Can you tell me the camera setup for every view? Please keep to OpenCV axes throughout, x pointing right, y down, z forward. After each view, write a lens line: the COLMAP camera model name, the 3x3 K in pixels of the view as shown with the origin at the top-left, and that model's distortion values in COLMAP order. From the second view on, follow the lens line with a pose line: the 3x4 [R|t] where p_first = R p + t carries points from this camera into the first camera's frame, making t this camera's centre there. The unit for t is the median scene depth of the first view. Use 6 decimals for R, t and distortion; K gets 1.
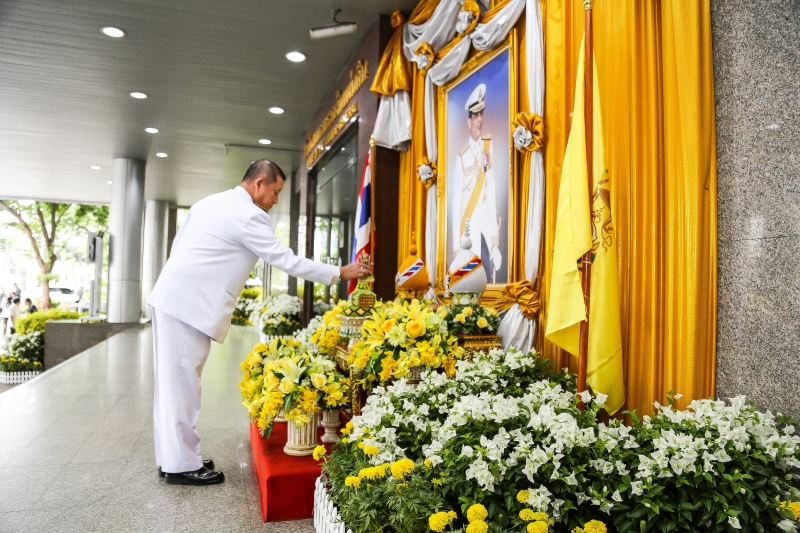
lens RADIAL K [[542.2, 0, 402.2], [0, 542.2, 266.9], [0, 0, 1]] dist [-0.118412, 0.066039]
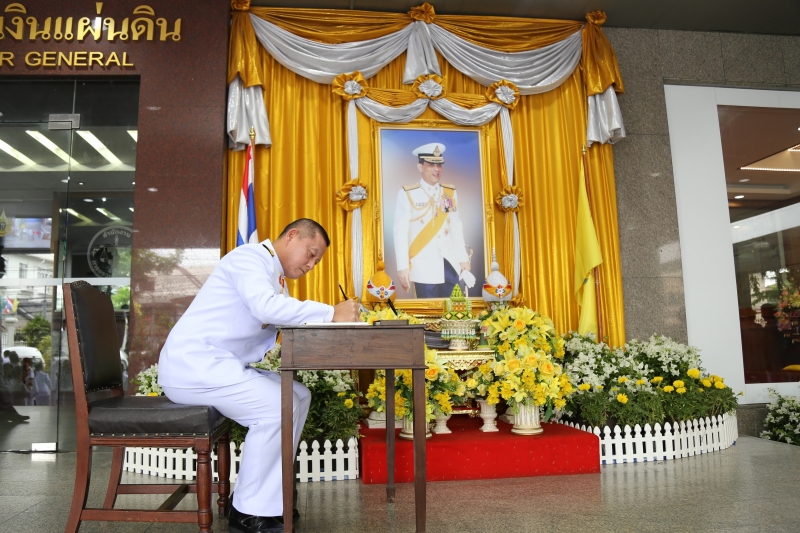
lens RADIAL K [[584.5, 0, 363.9], [0, 584.5, 267.4], [0, 0, 1]] dist [-0.121047, 0.066098]
pose [[0.254602, 0.092704, 0.962592, -1.213714], [-0.011904, 0.995620, -0.092736, 0.087481], [-0.966973, 0.012152, 0.254590, 0.821370]]
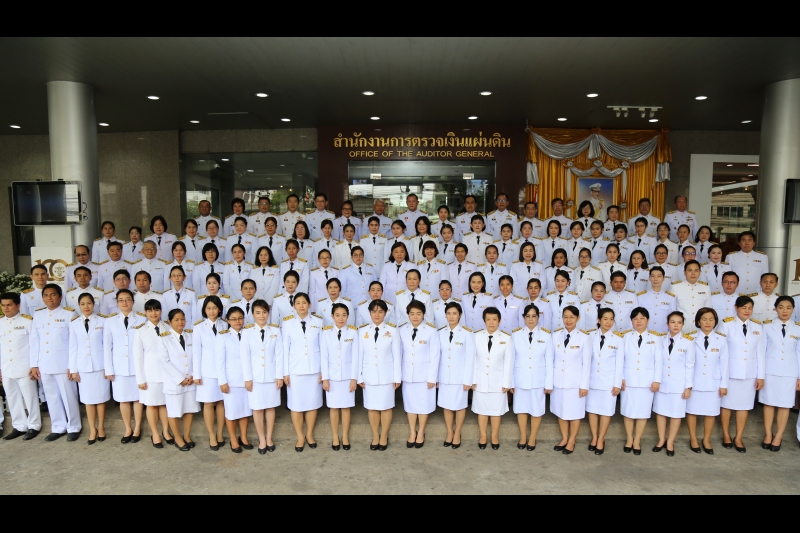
lens RADIAL K [[568.6, 0, 400.0], [0, 568.6, 266.5], [0, 0, 1]] dist [-0.108353, 0.072571]
pose [[0.325951, -0.115636, 0.938288, -3.806131], [-0.027810, 0.990889, 0.131779, -0.249270], [-0.944978, -0.069047, 0.319765, 1.019983]]
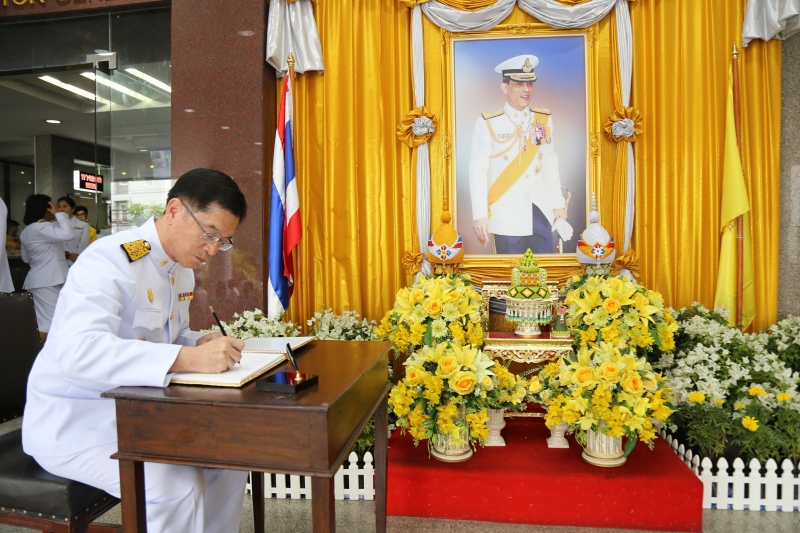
lens RADIAL K [[542.2, 0, 402.2], [0, 542.2, 266.9], [0, 0, 1]] dist [-0.118412, 0.066039]
pose [[0.472552, -0.065012, 0.878902, -0.860310], [-0.011249, 0.996749, 0.079777, -0.022515], [-0.881231, -0.047586, 0.470284, 0.724543]]
